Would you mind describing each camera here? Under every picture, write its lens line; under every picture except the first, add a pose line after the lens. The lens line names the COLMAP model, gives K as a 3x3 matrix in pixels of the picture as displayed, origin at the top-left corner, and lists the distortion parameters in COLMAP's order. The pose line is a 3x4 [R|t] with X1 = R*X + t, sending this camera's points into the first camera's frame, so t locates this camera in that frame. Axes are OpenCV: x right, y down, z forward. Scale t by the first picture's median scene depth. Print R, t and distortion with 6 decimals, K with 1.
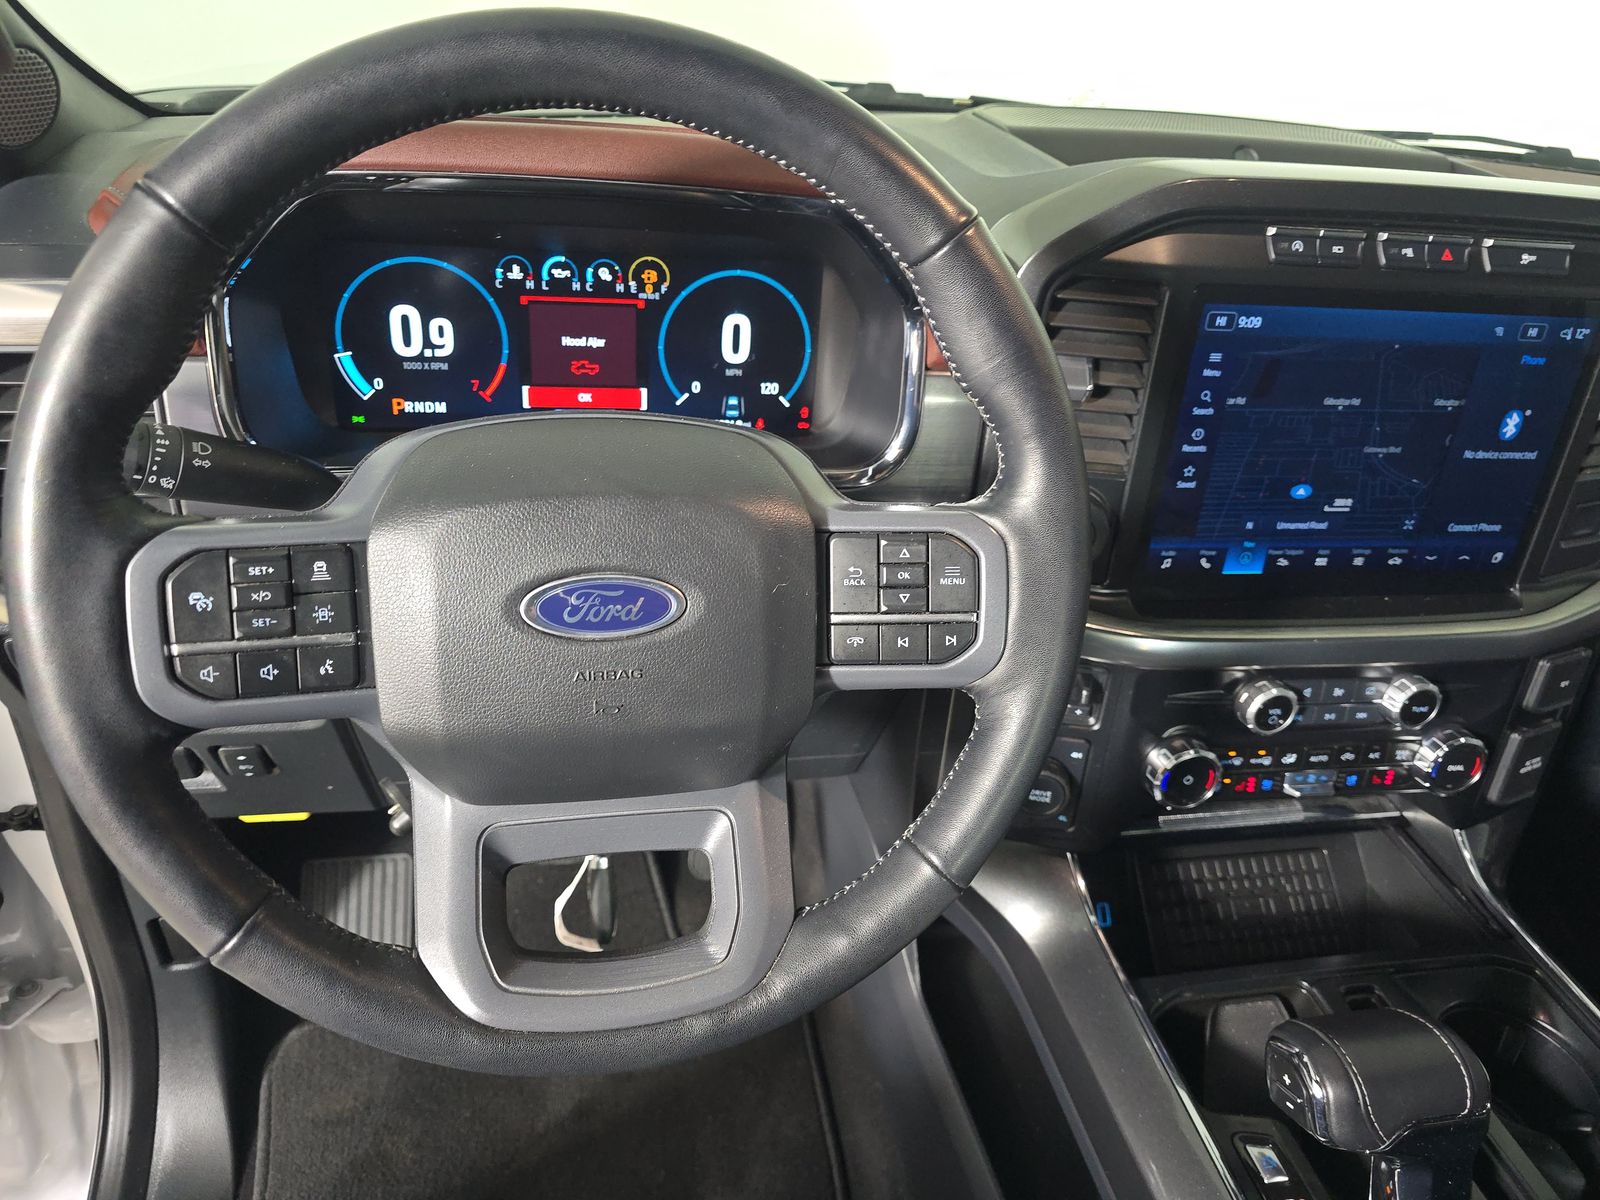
lens RADIAL K [[1101.4, 0, 806.2], [0, 1101.4, 598.9], [0, 0, 1]] dist [0.005325, -0.015033]
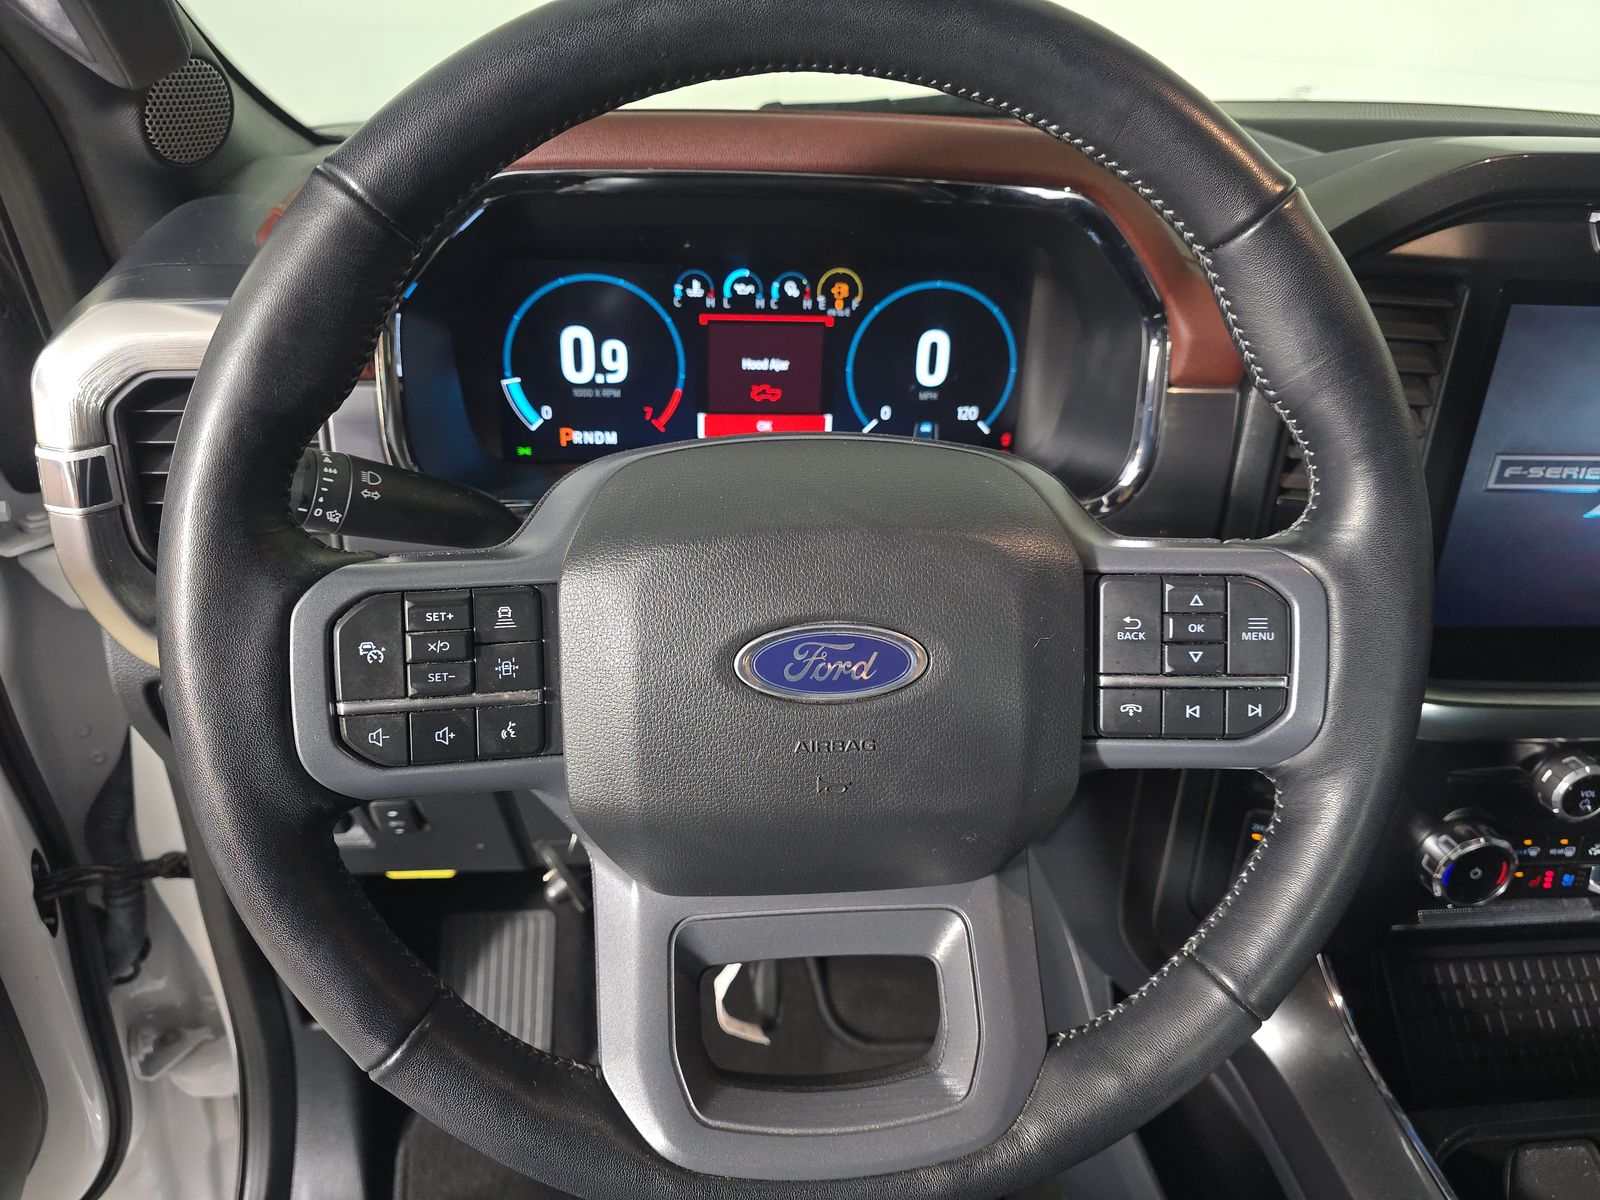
lens RADIAL K [[1101.4, 0, 794.0], [0, 1101.4, 592.5], [0, 0, 1]] dist [0.005325, -0.015033]
pose [[0.993648, 0.006106, -0.112367, -0.078163], [-0.011042, 0.998998, -0.043360, -0.006365], [0.111990, 0.044325, 0.992720, 0.112996]]
